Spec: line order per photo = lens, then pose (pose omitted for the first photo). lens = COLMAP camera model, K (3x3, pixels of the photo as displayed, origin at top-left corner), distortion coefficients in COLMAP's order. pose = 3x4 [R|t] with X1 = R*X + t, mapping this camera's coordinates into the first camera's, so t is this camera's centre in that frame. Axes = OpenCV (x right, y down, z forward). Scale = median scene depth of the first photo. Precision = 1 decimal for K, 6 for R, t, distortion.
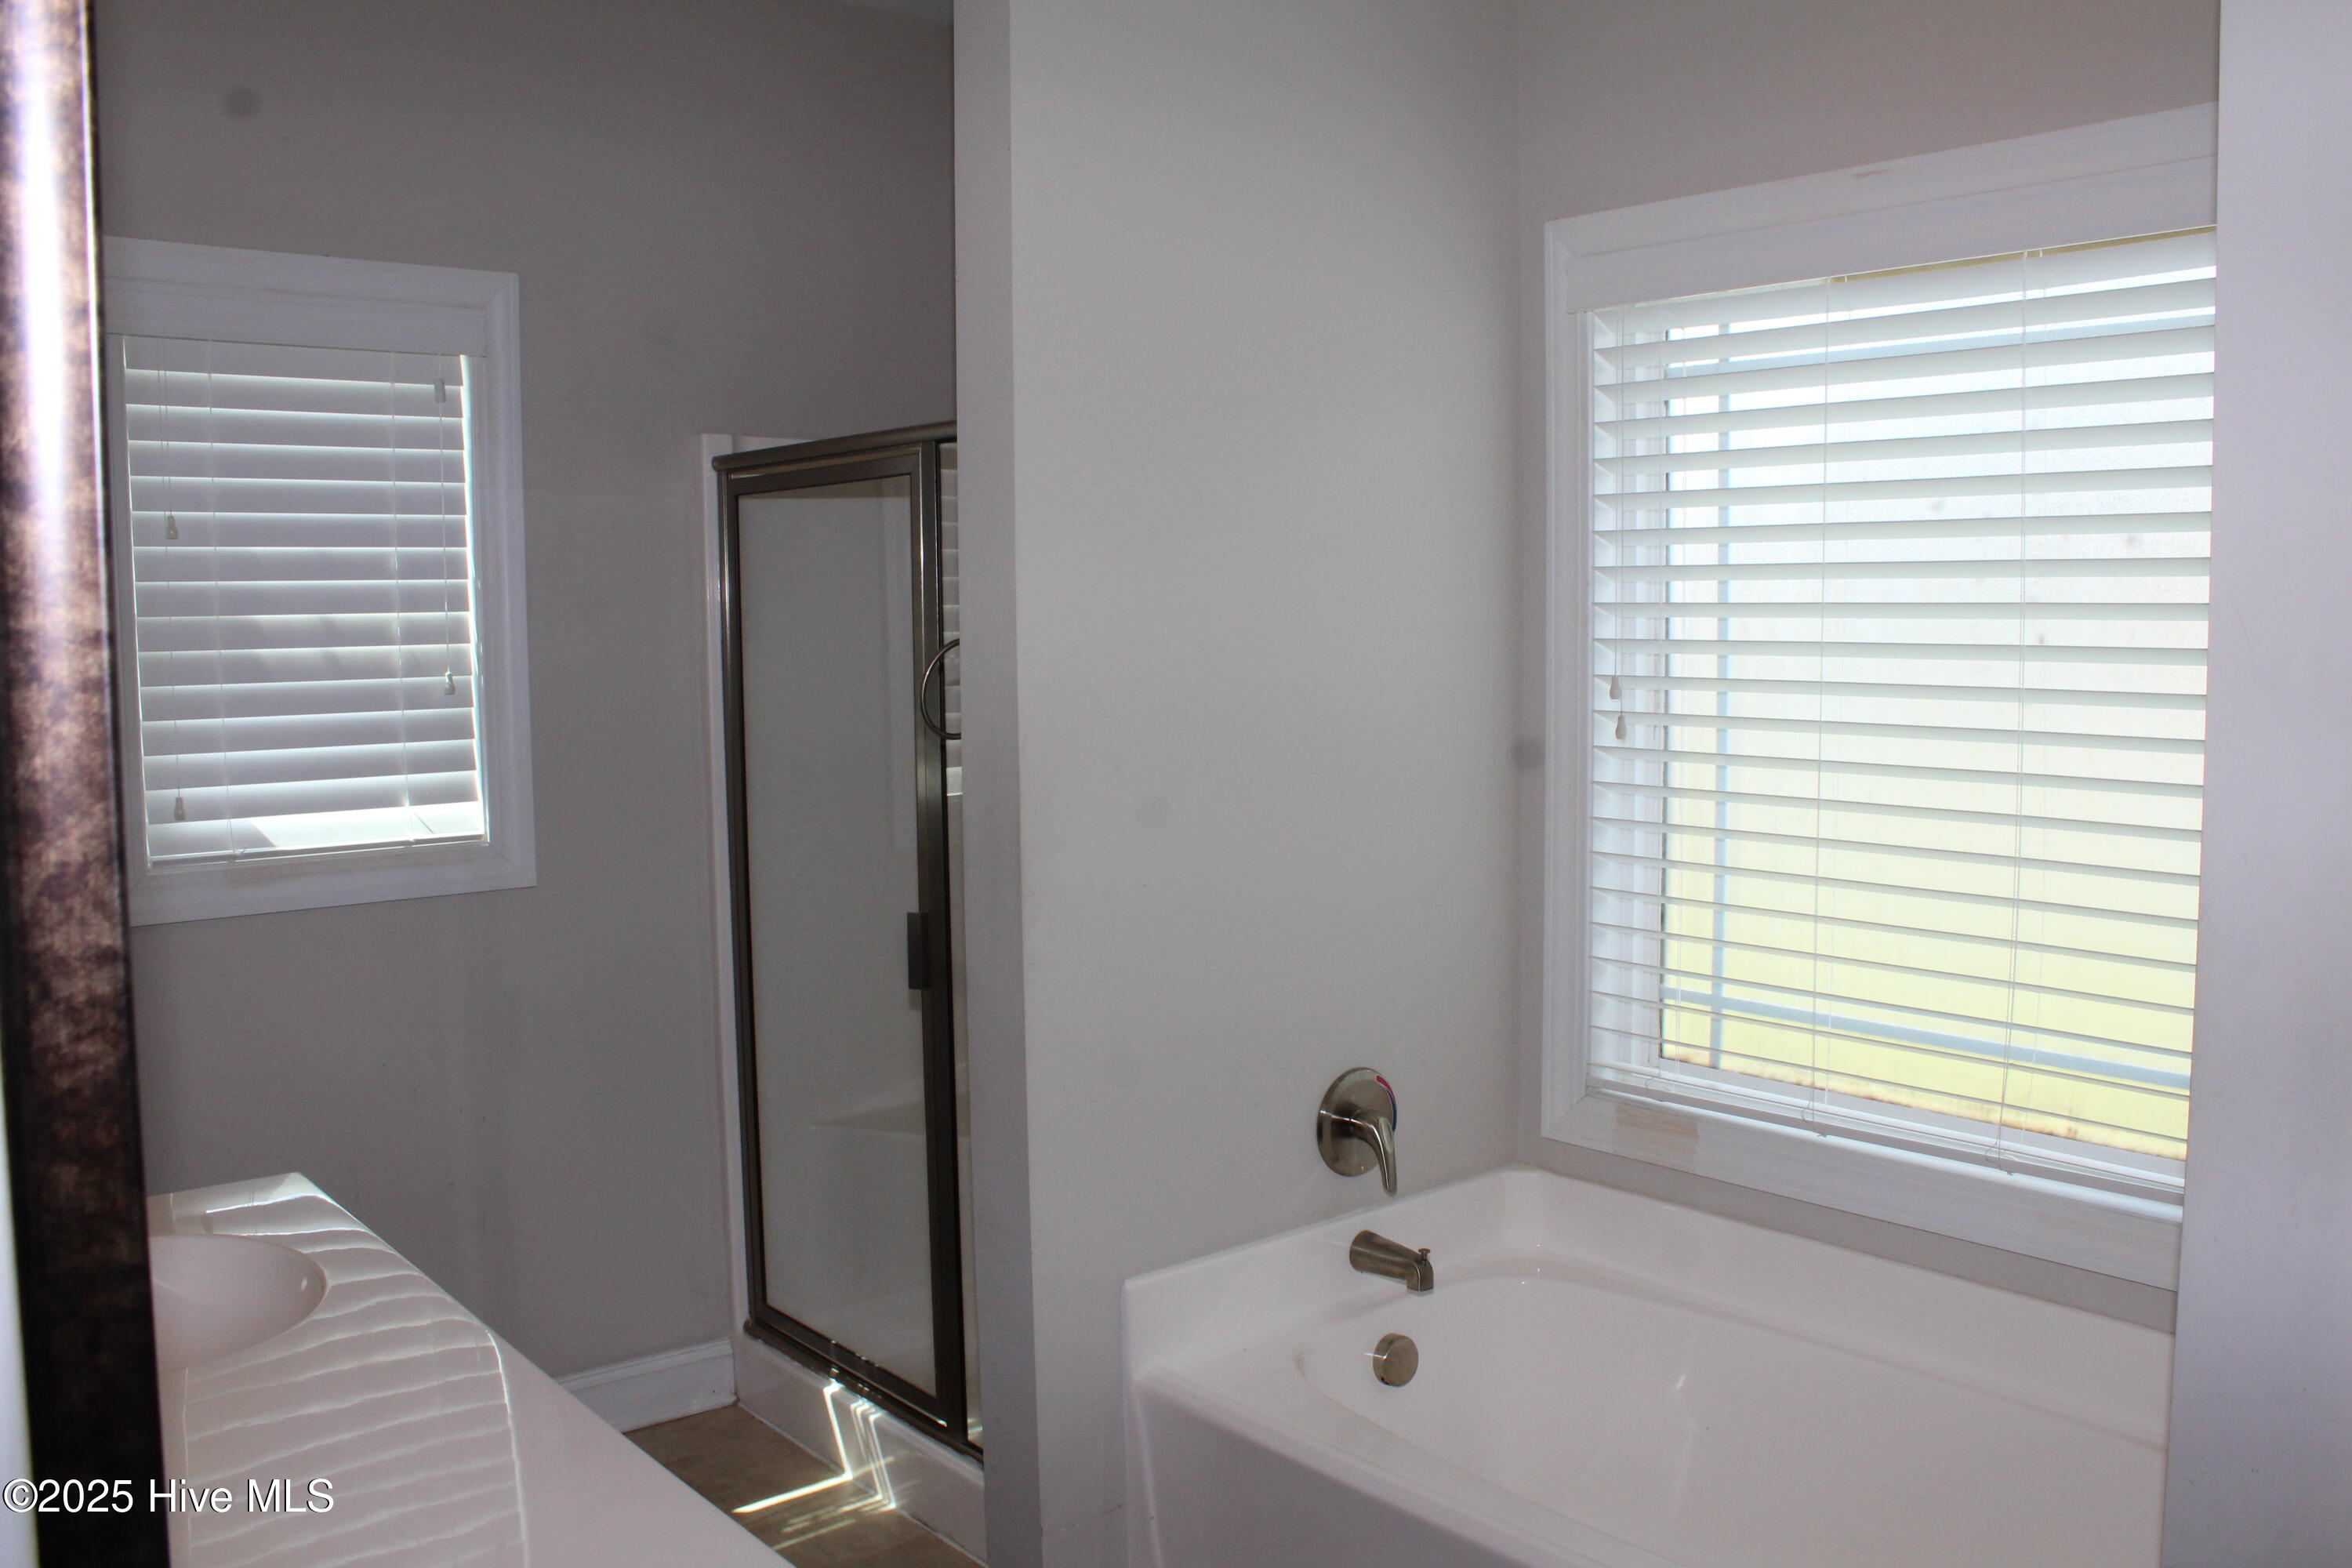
lens RADIAL K [[1931.2, 0, 1193.0], [0, 1931.2, 786.6], [0, 0, 1]] dist [-0.147724, 0.119658]
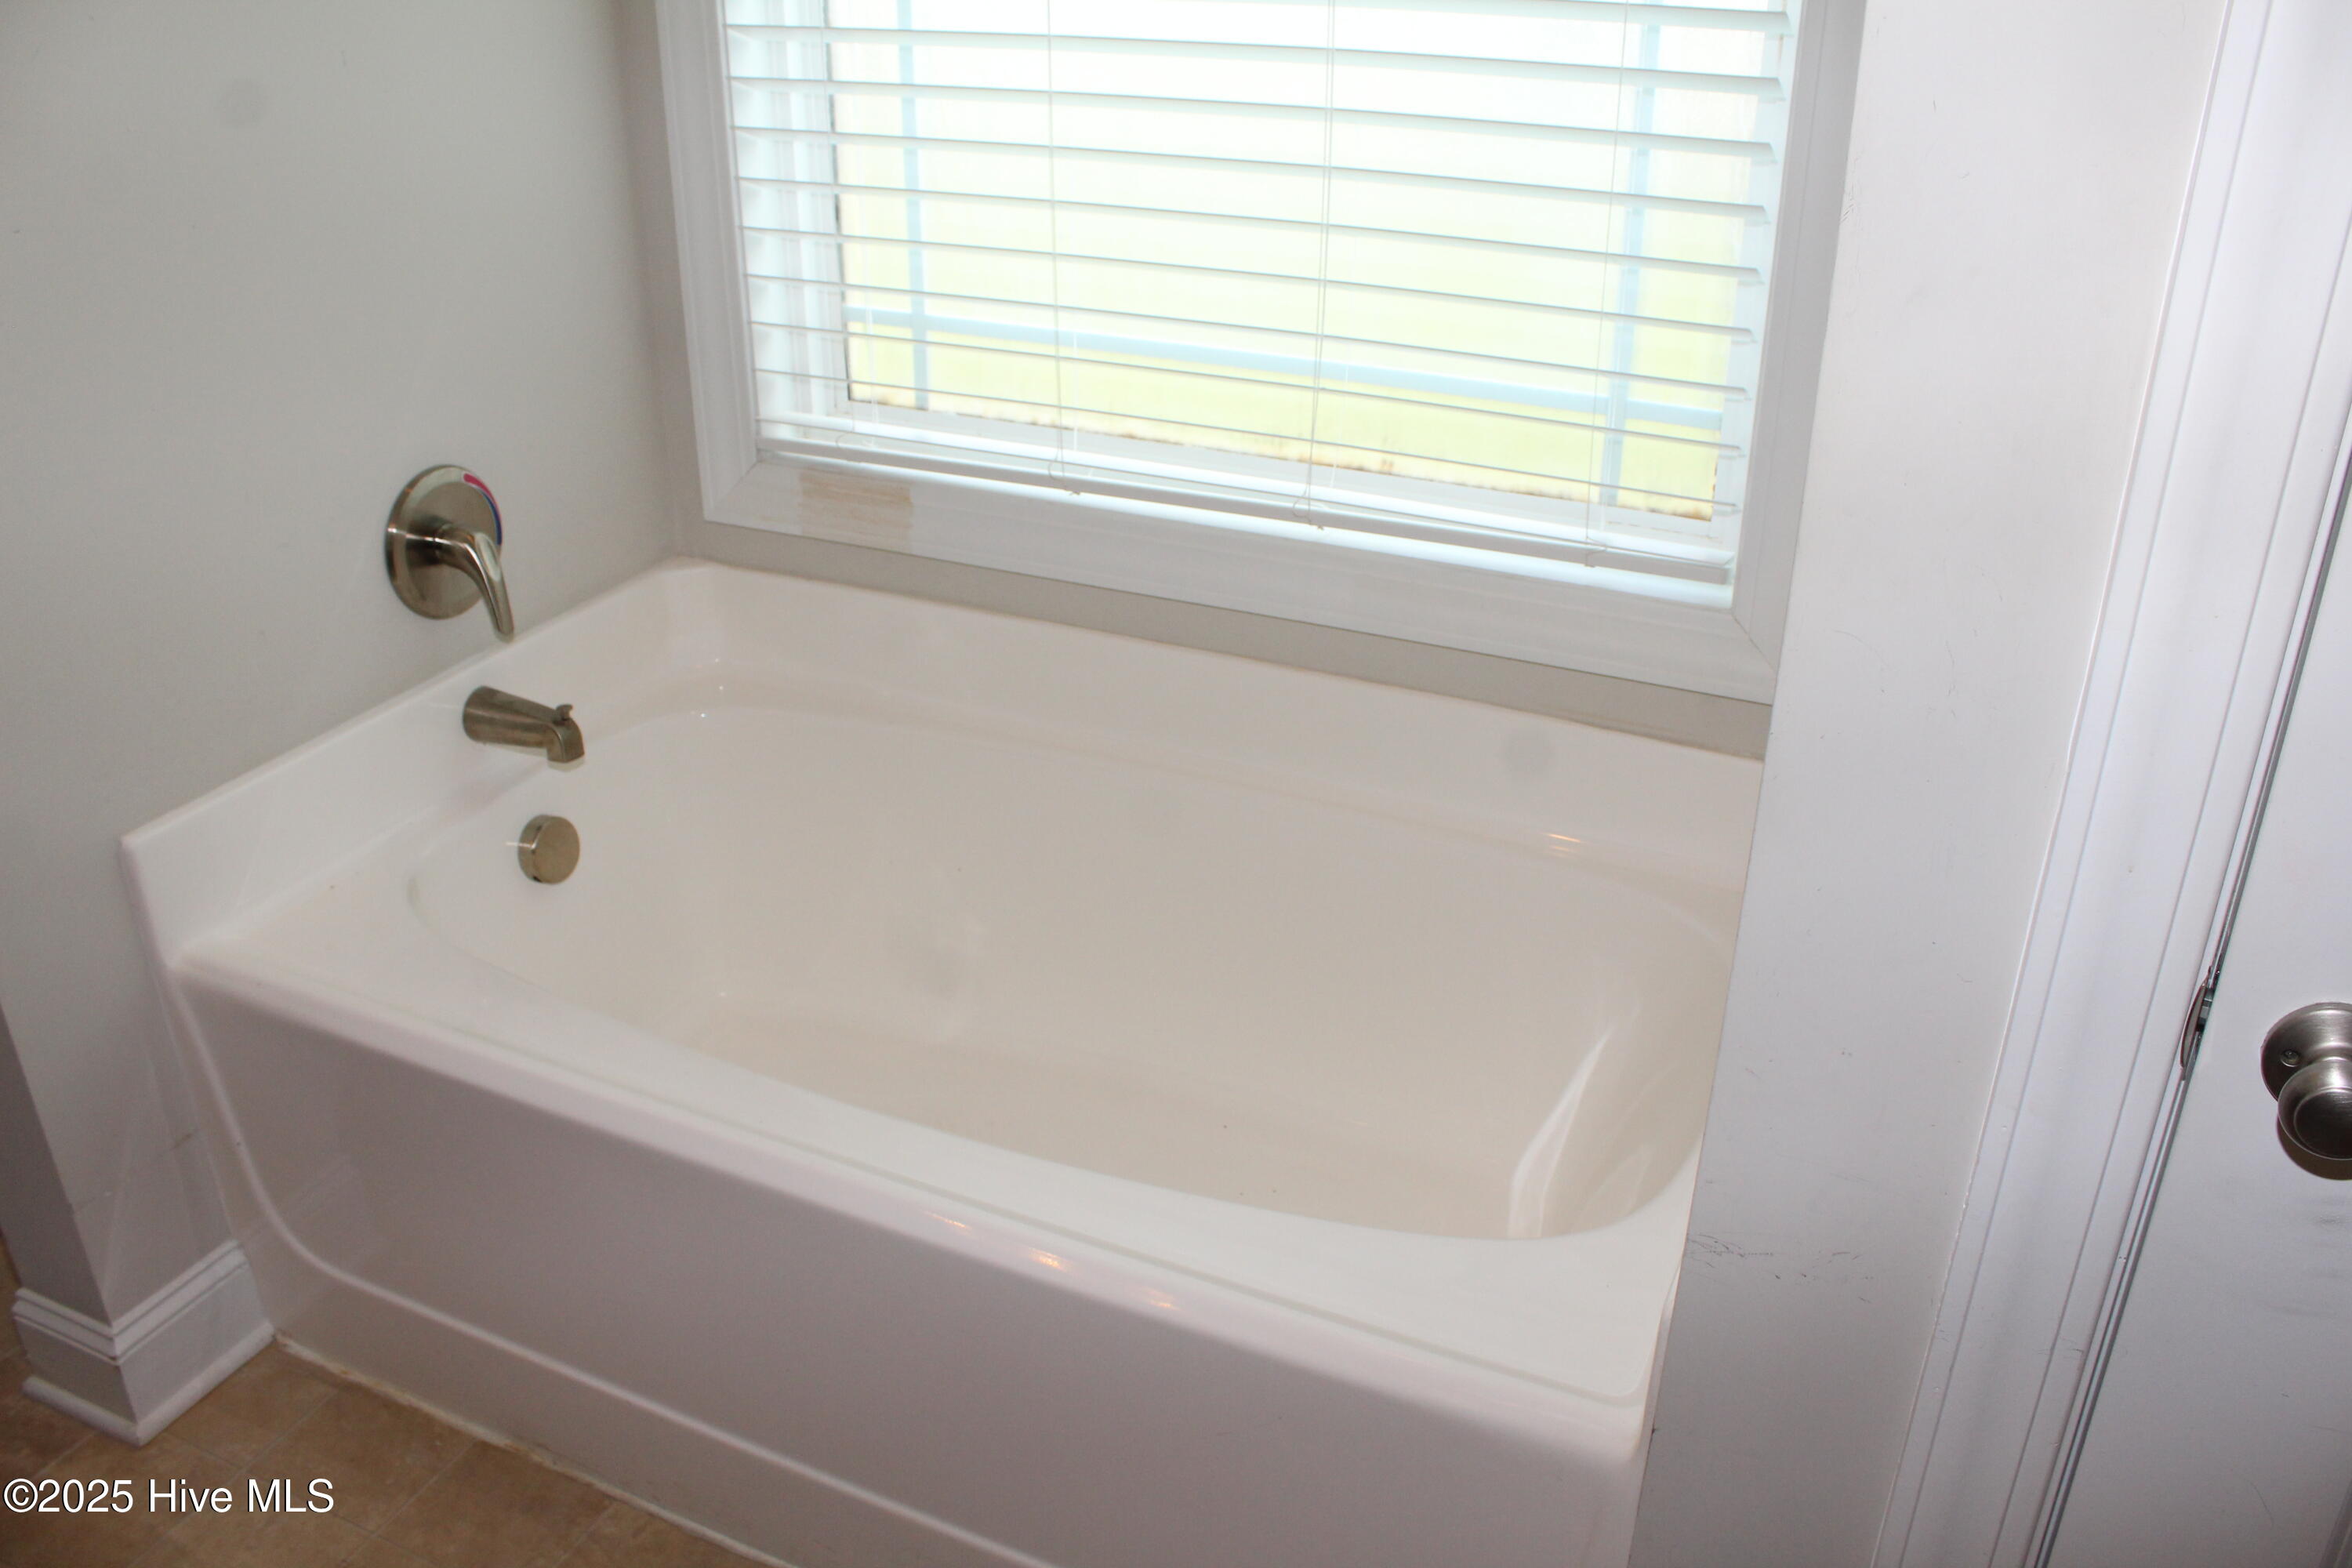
lens RADIAL K [[1931.2, 0, 1193.0], [0, 1931.2, 786.6], [0, 0, 1]] dist [-0.147724, 0.119658]
pose [[0.904267, -0.174322, 0.389759, 0.047917], [0.023435, 0.931744, 0.362358, 0.012937], [-0.426323, -0.318534, 0.846631, 0.263857]]
